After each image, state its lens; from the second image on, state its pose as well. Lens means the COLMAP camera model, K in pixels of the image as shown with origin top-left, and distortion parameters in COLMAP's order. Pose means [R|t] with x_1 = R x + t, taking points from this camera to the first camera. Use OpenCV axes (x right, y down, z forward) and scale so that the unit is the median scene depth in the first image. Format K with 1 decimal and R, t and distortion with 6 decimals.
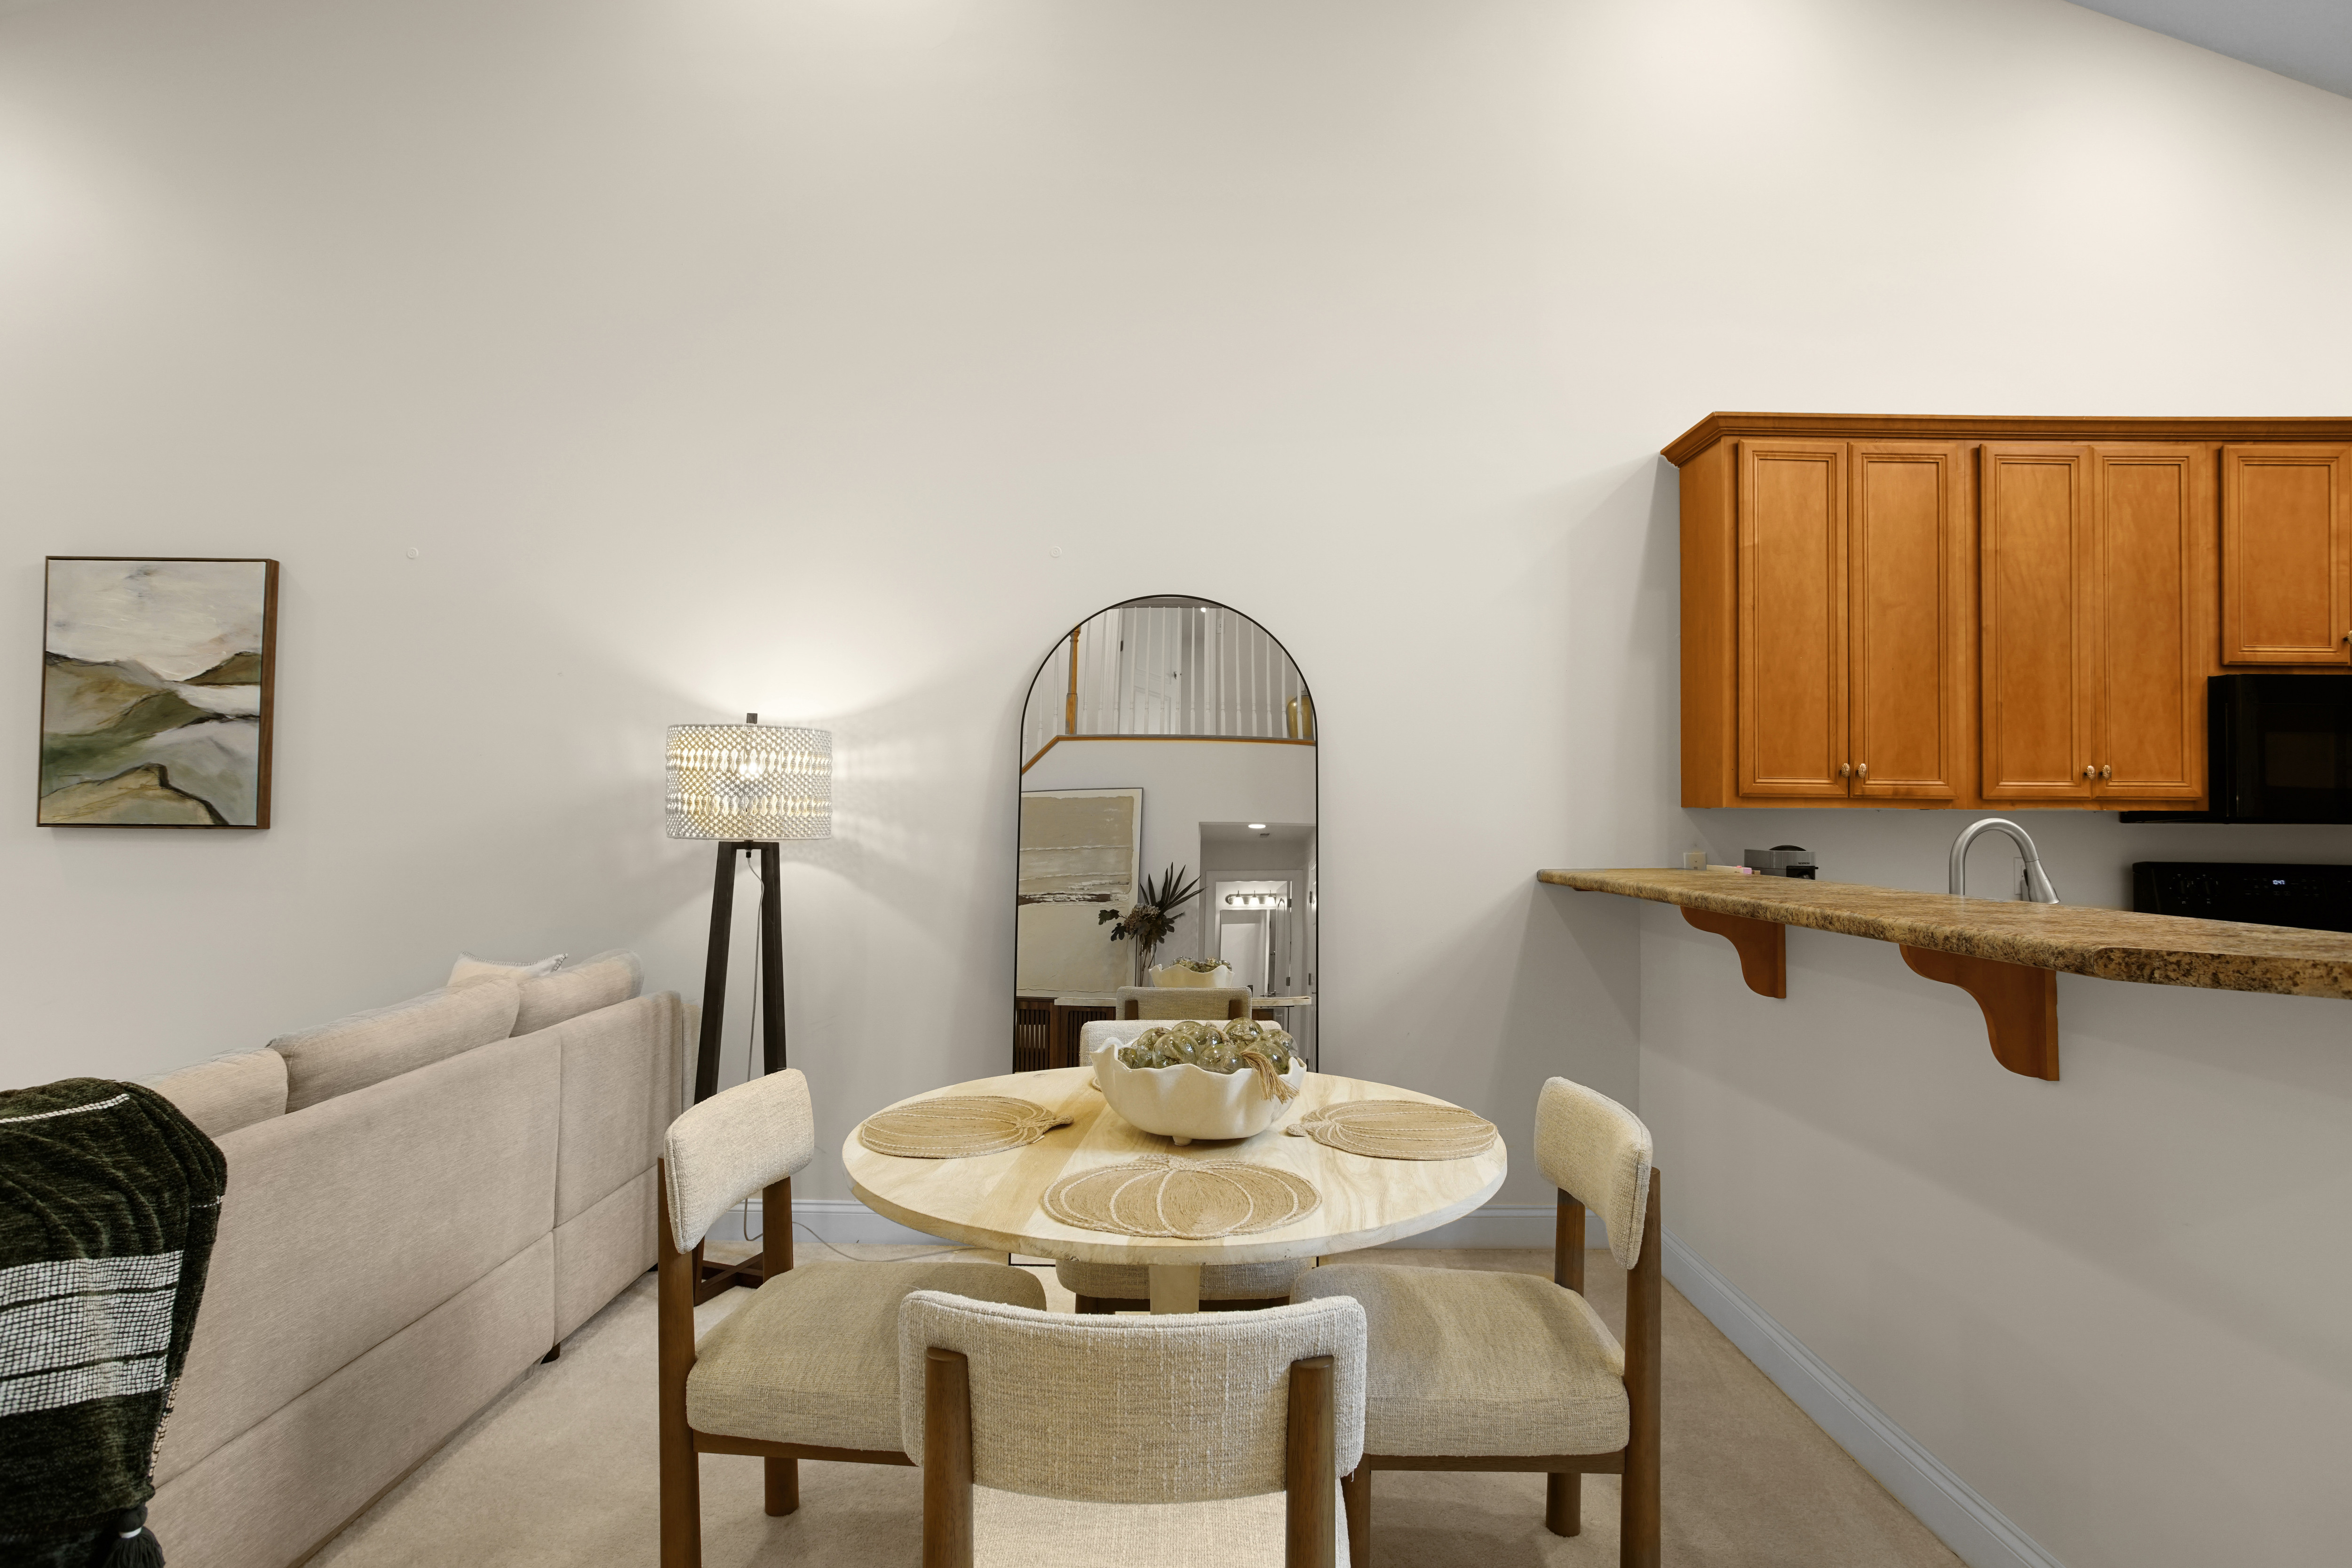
lens RADIAL K [[1150.9, 0, 1196.9], [0, 1150.9, 781.0], [0, 0, 1]] dist [-0.046921, 0.029603]
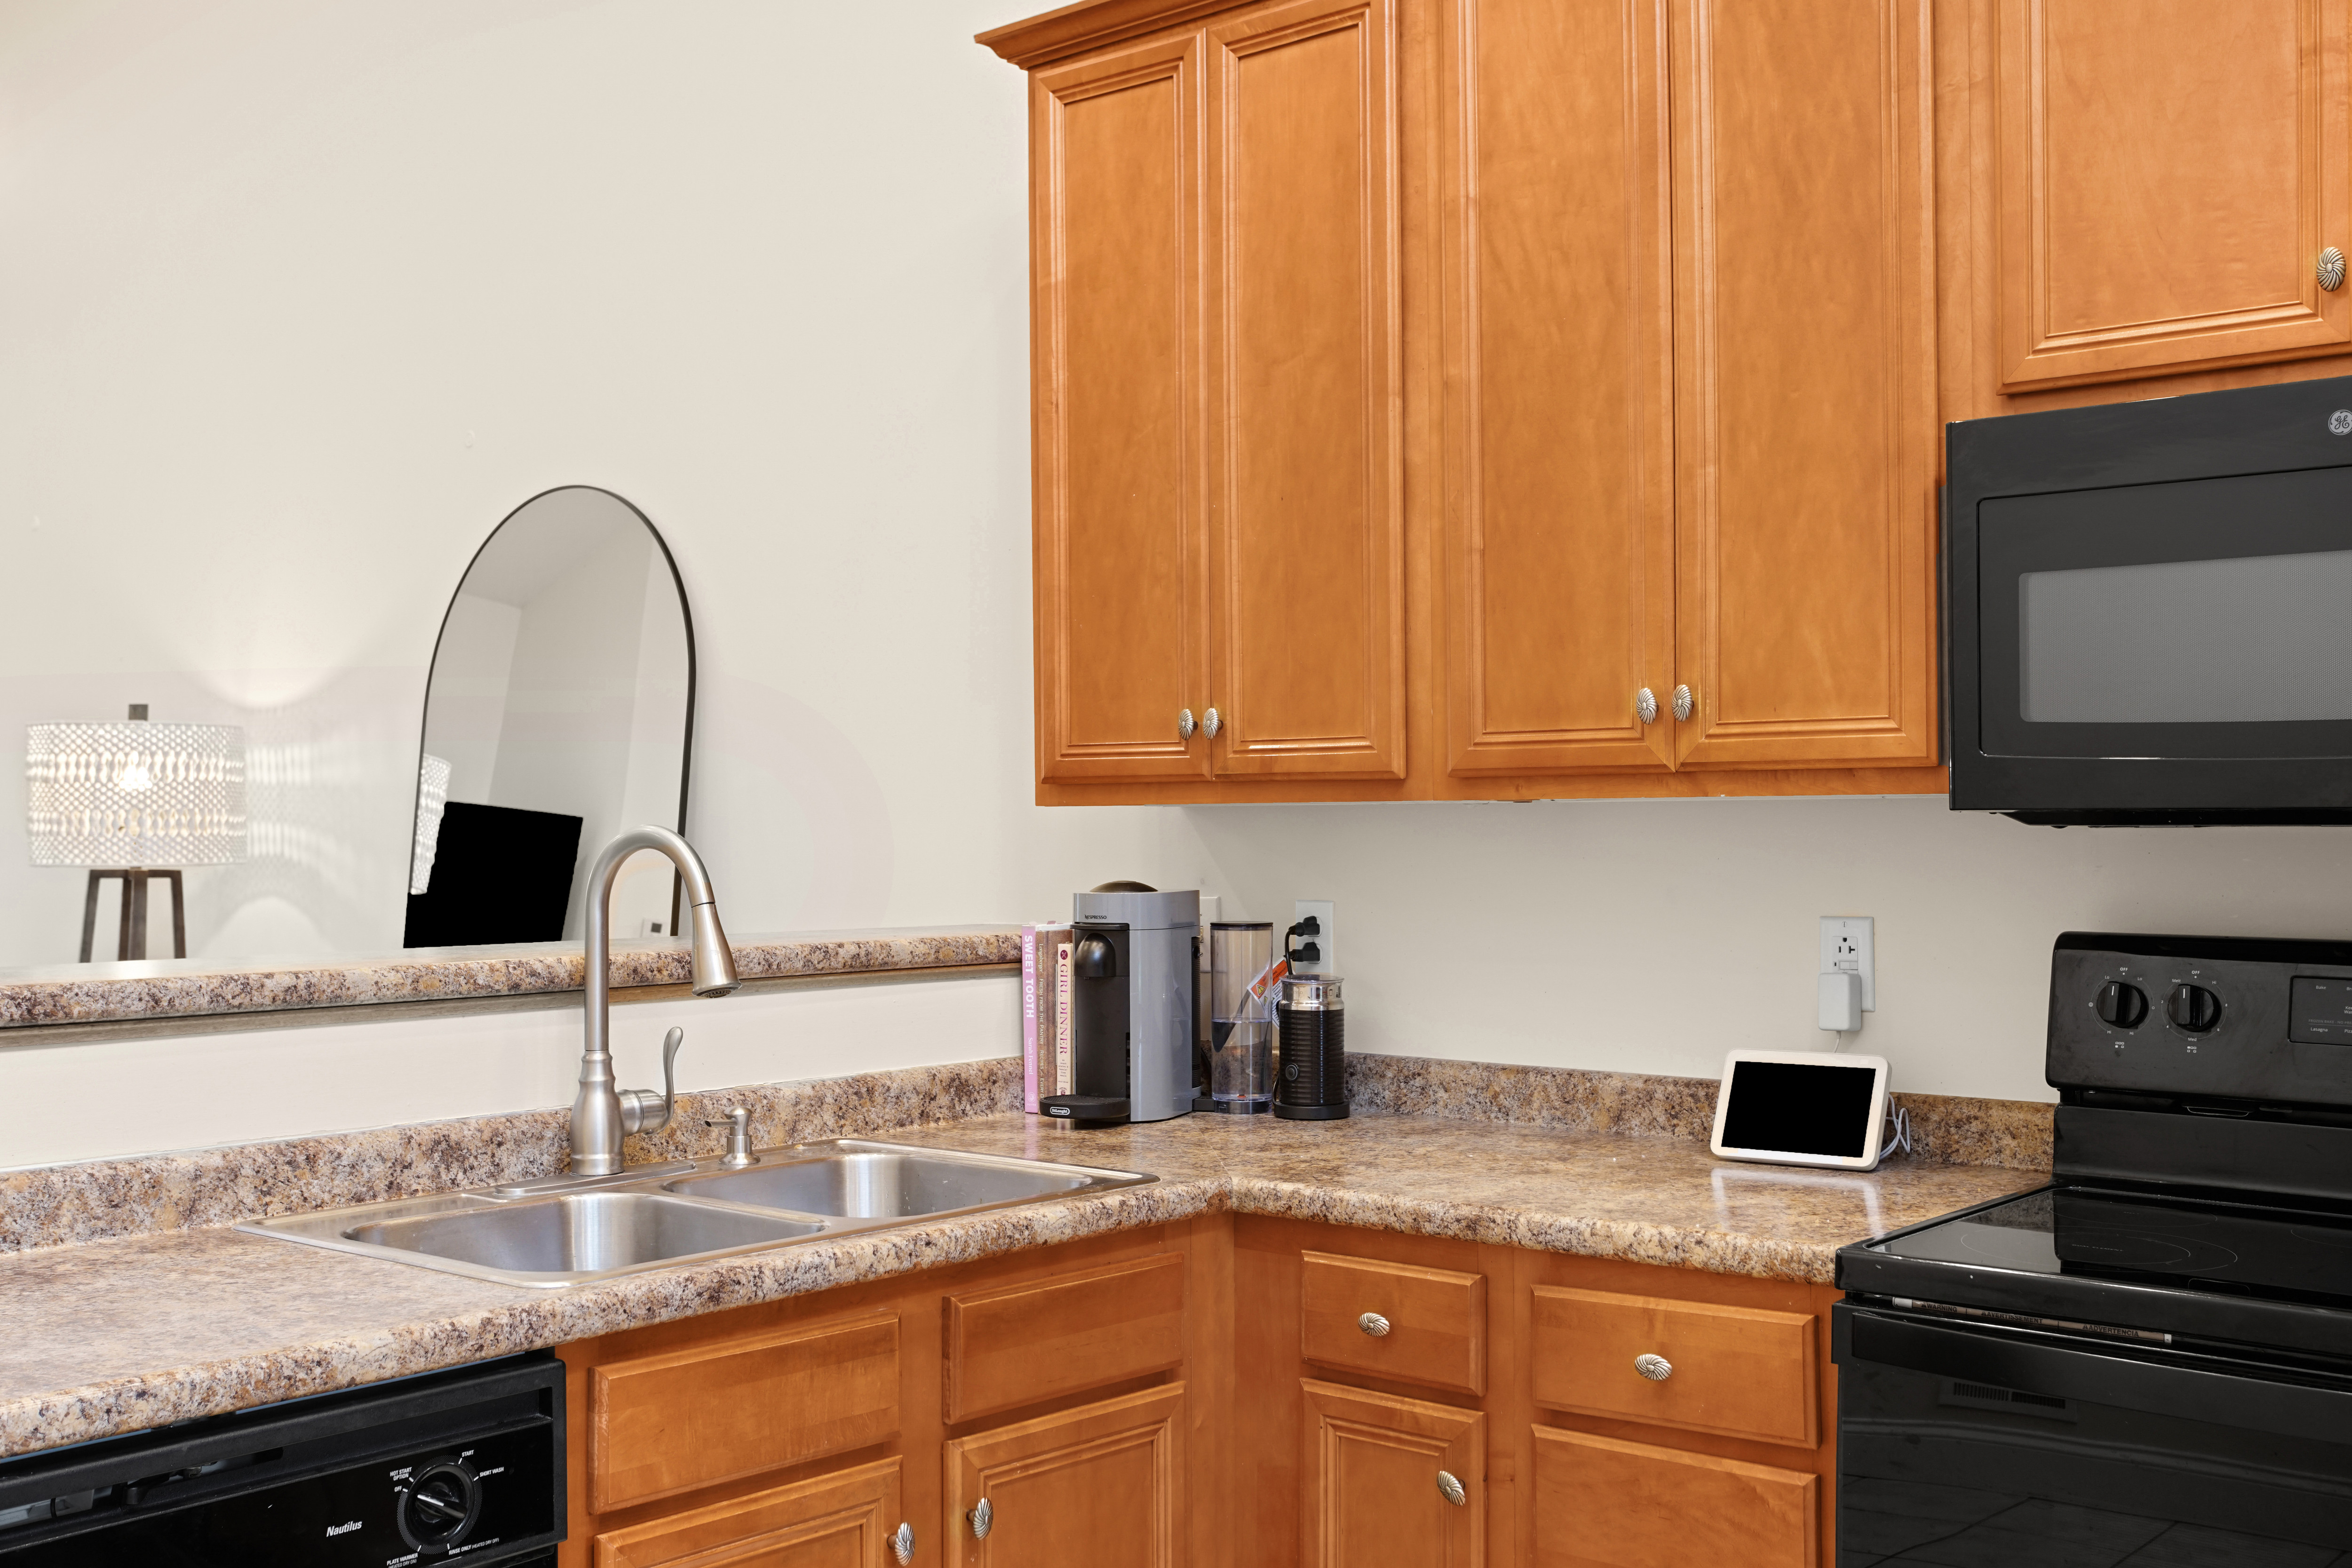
lens RADIAL K [[2321.4, 0, 1222.6], [0, 2321.4, 775.4], [0, 0, 1]] dist [-0.001021, 0.000000]
pose [[0.770836, -0.023519, -0.636599, 1.190132], [0.024544, 0.999673, -0.007213, 0.019532], [0.636561, -0.010065, 0.771161, 0.257636]]
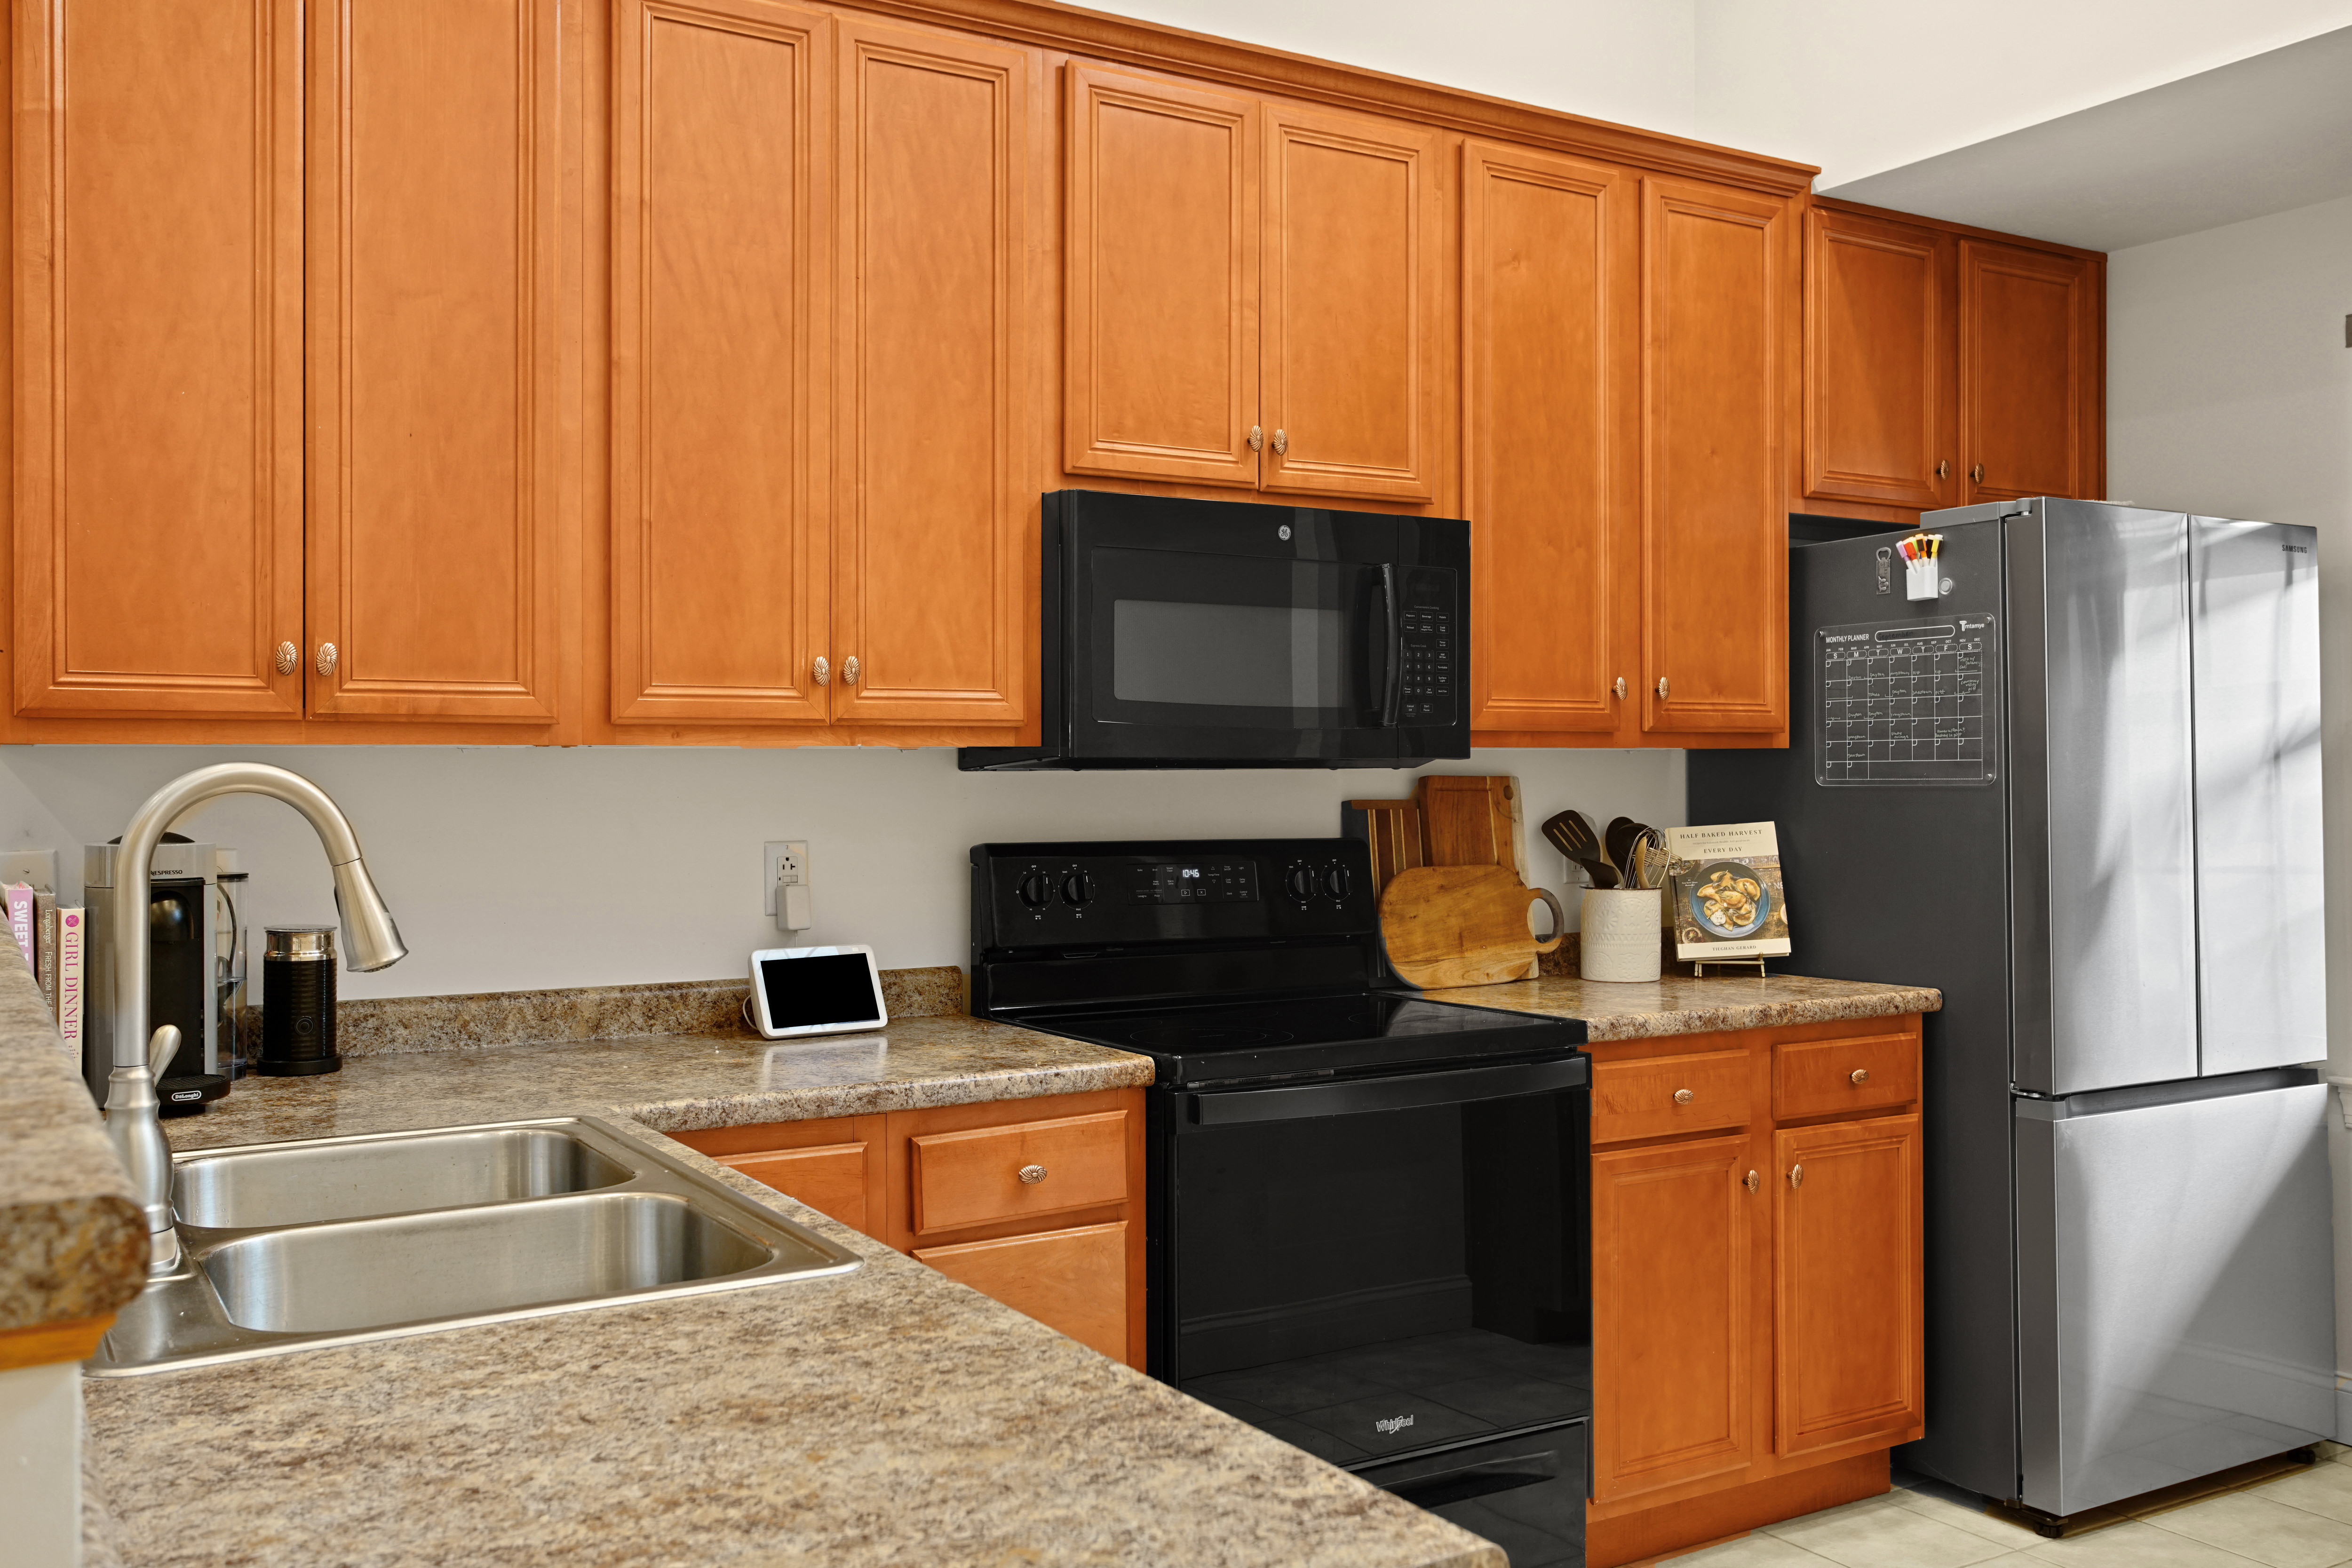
lens RADIAL K [[2034.8, 0, 1158.0], [0, 2034.8, 766.2], [0, 0, 1]] dist [-0.032052, 0.046520]
pose [[0.855074, -0.007760, 0.518447, 0.448064], [-0.005625, 0.999690, 0.024242, 0.011636], [-0.518475, -0.023645, 0.854766, 0.154658]]
